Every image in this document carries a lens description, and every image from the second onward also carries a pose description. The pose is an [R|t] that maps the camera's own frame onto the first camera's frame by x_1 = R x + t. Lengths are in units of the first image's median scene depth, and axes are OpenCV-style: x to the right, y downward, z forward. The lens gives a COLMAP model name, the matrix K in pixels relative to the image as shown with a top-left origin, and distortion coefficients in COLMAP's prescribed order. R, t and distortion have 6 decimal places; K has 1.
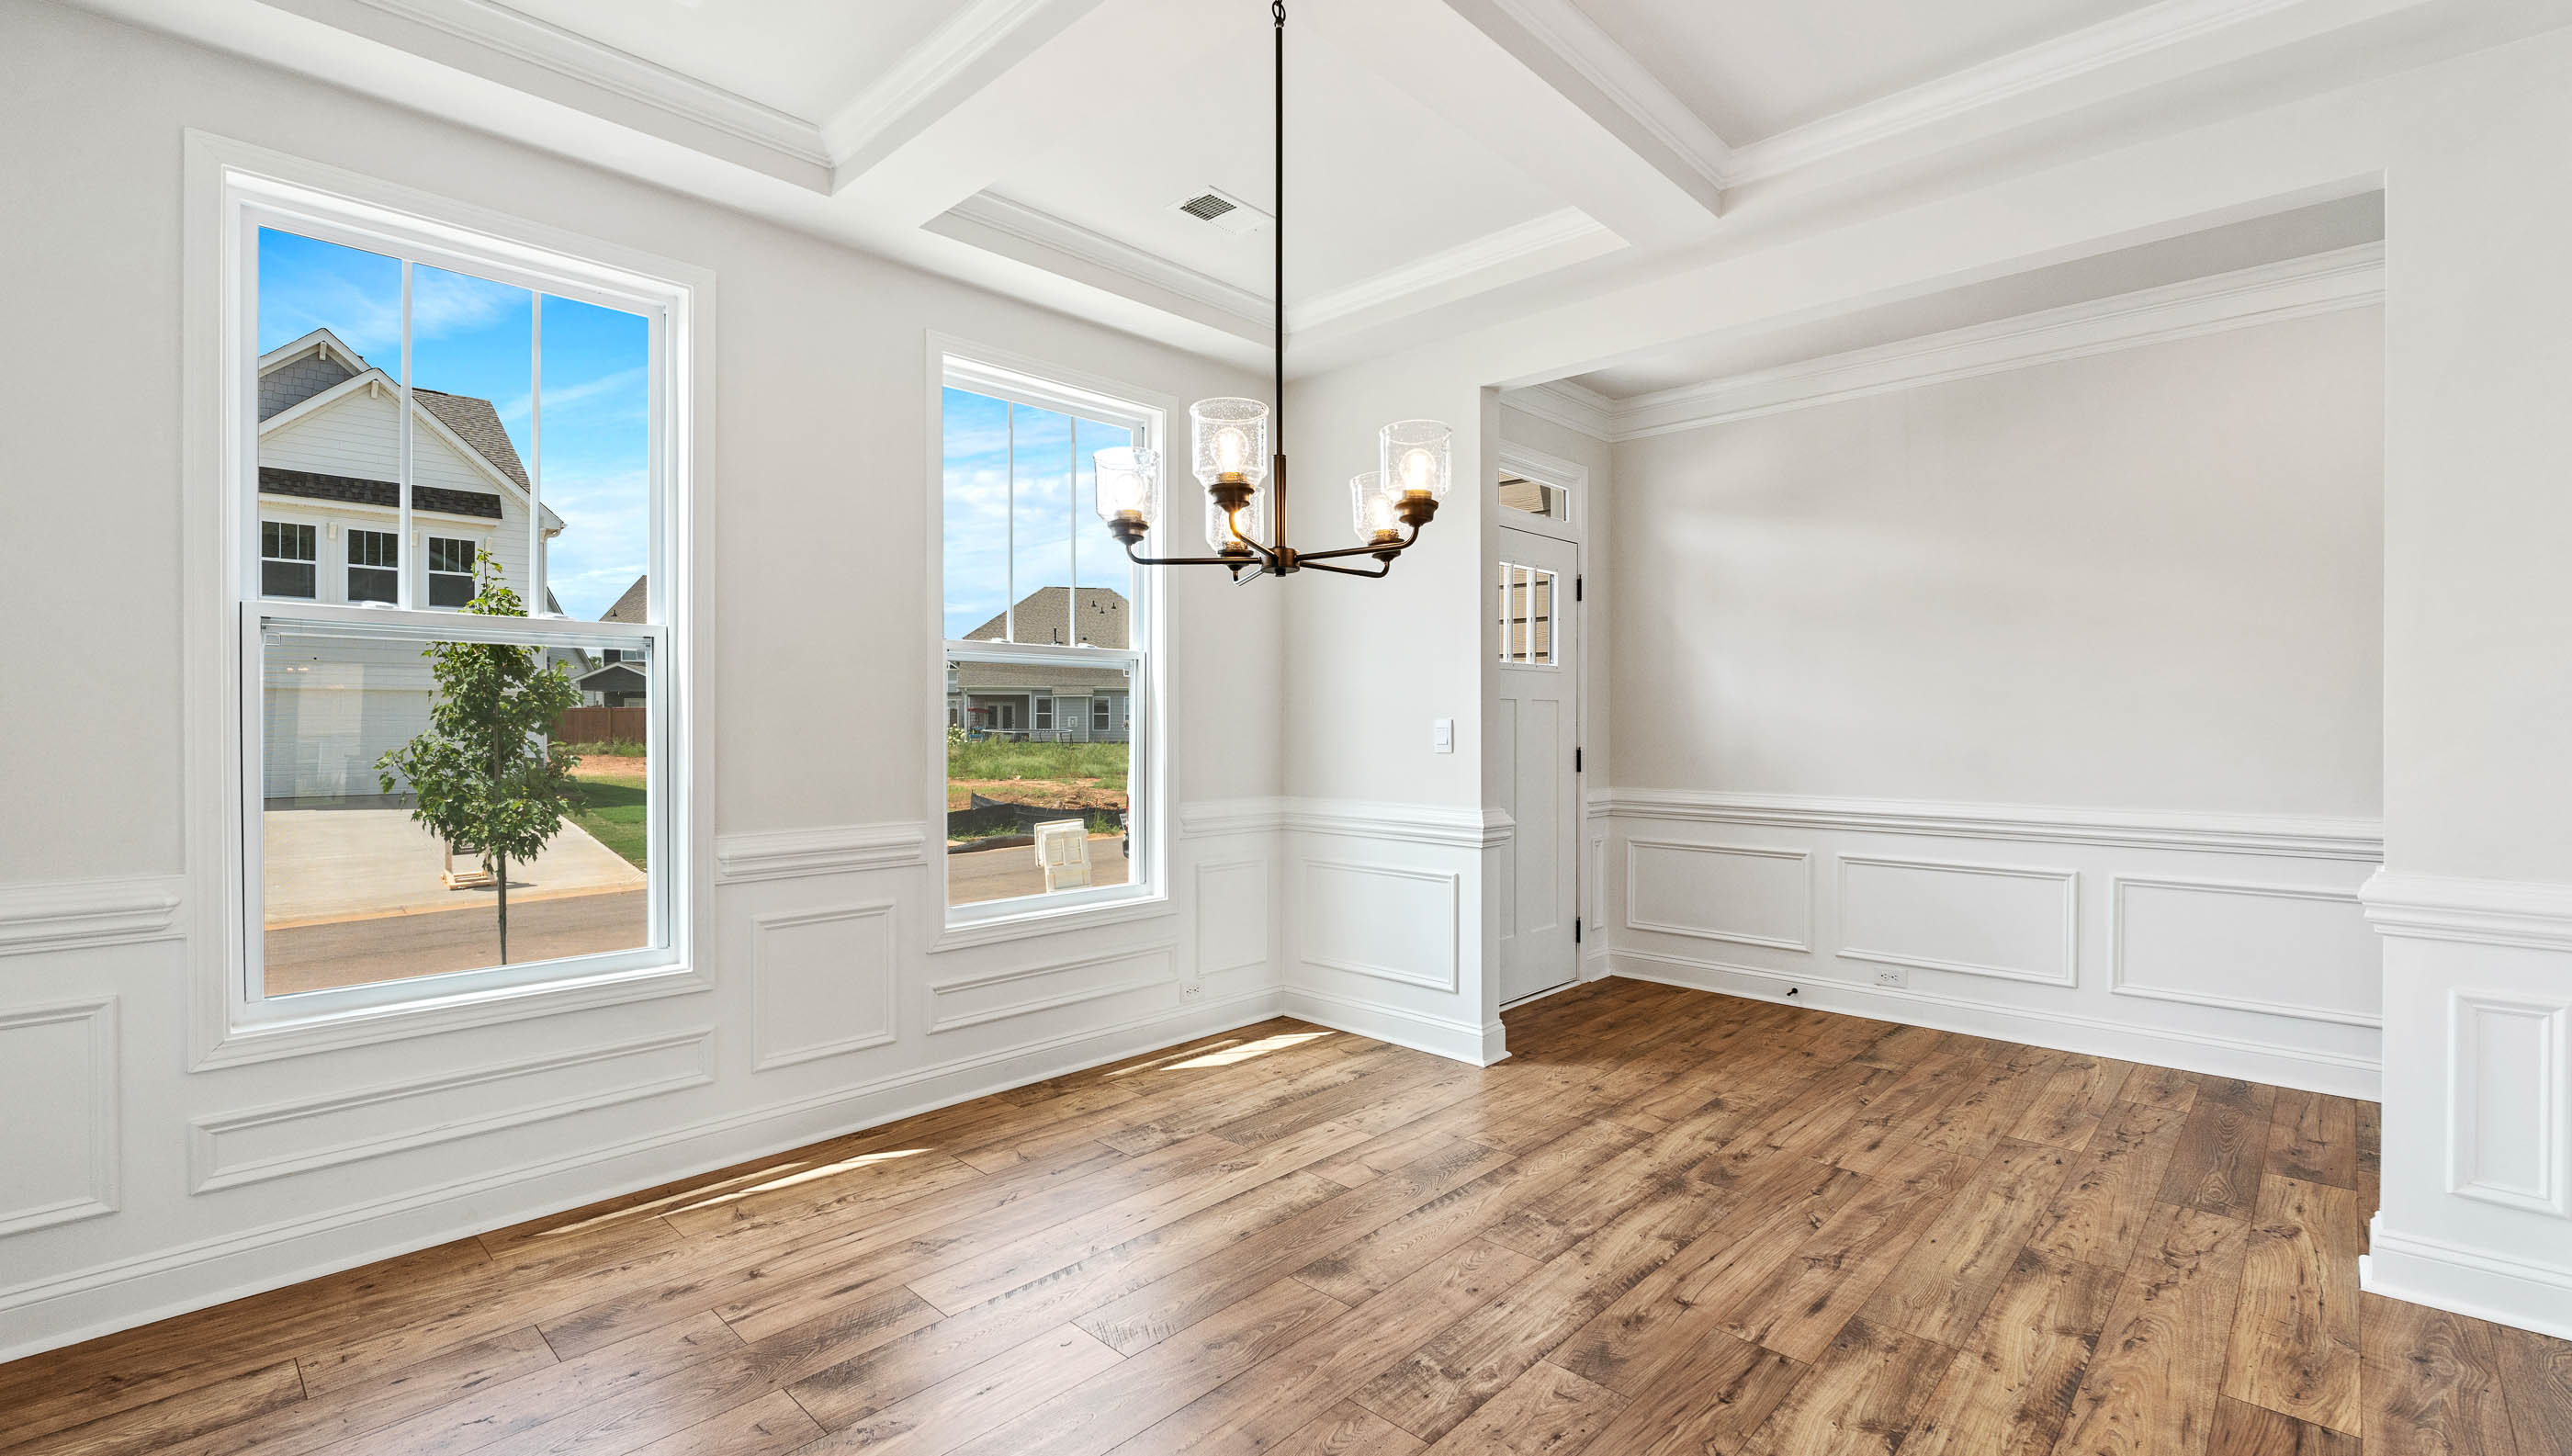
lens RADIAL K [[1119.9, 0, 1285.9], [0, 1119.9, 724.2], [0, 0, 1]] dist [-0.001134, -0.000321]
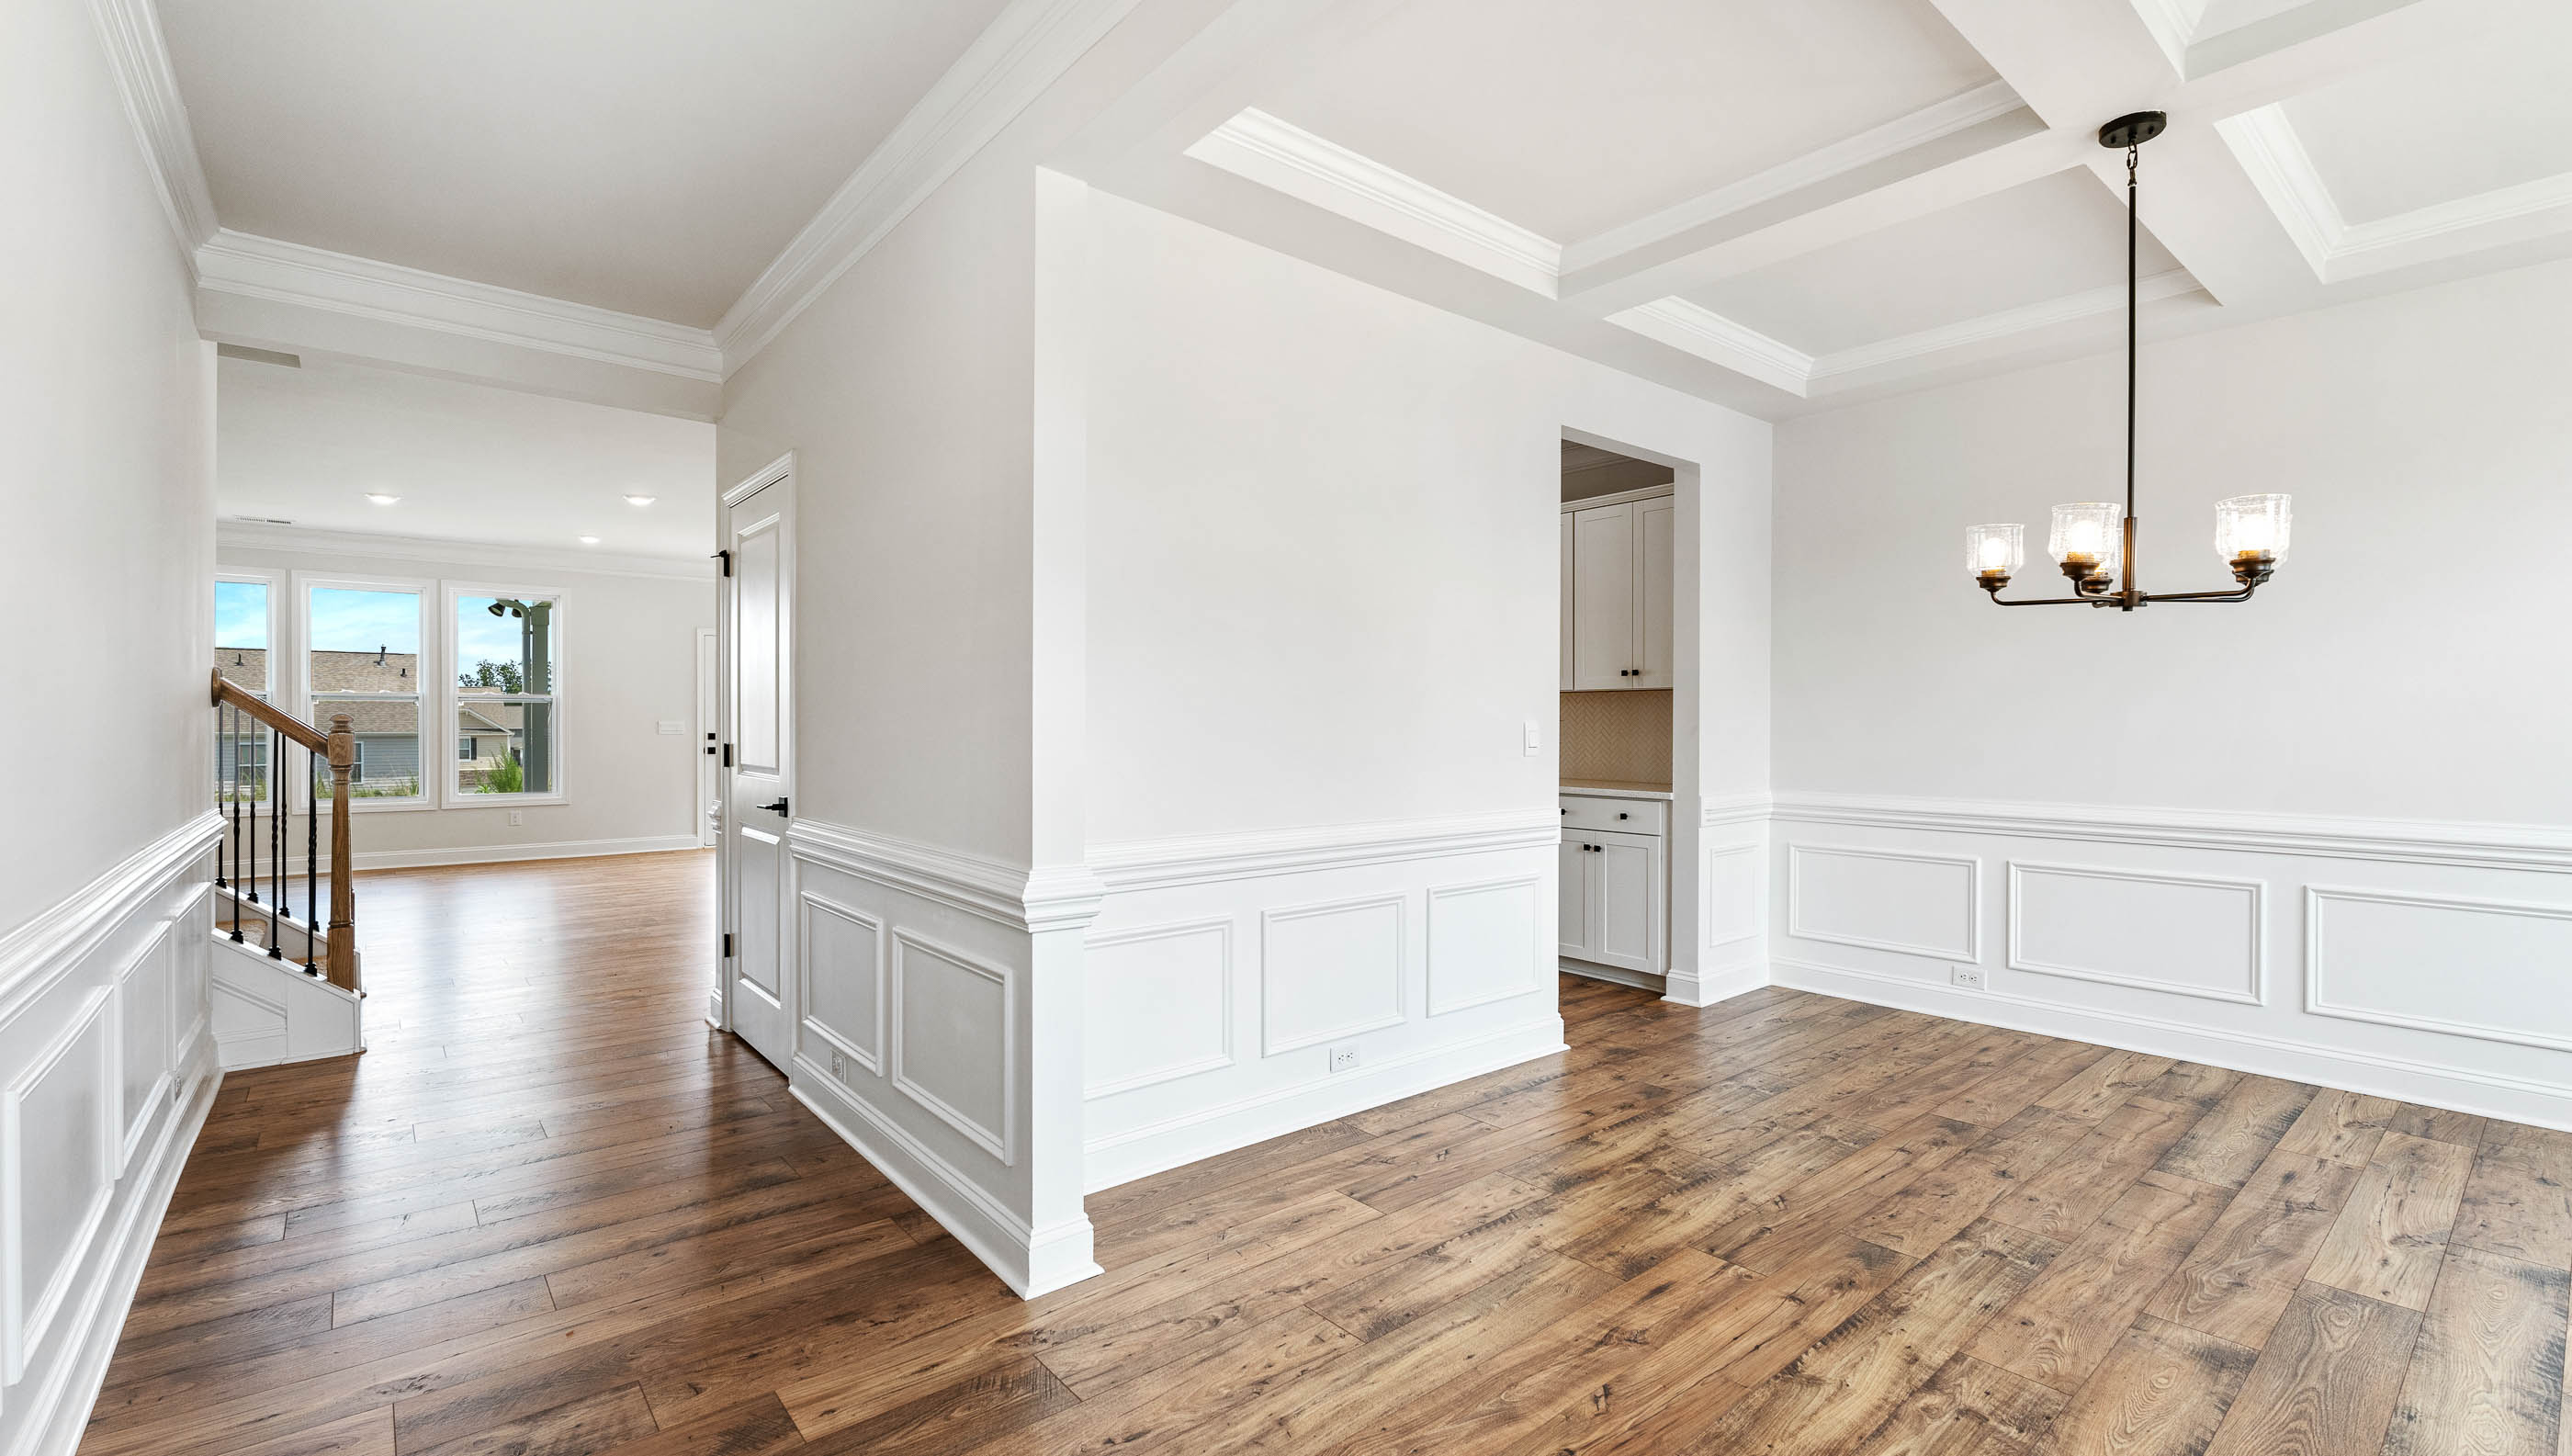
lens RADIAL K [[1119.9, 0, 1285.9], [0, 1119.9, 724.2], [0, 0, 1]] dist [-0.001134, -0.000321]
pose [[-0.993723, -0.005083, 0.111750, 0.702943], [-0.004601, 0.999979, 0.004567, -0.001833], [-0.111771, 0.004024, -0.993726, 2.057617]]
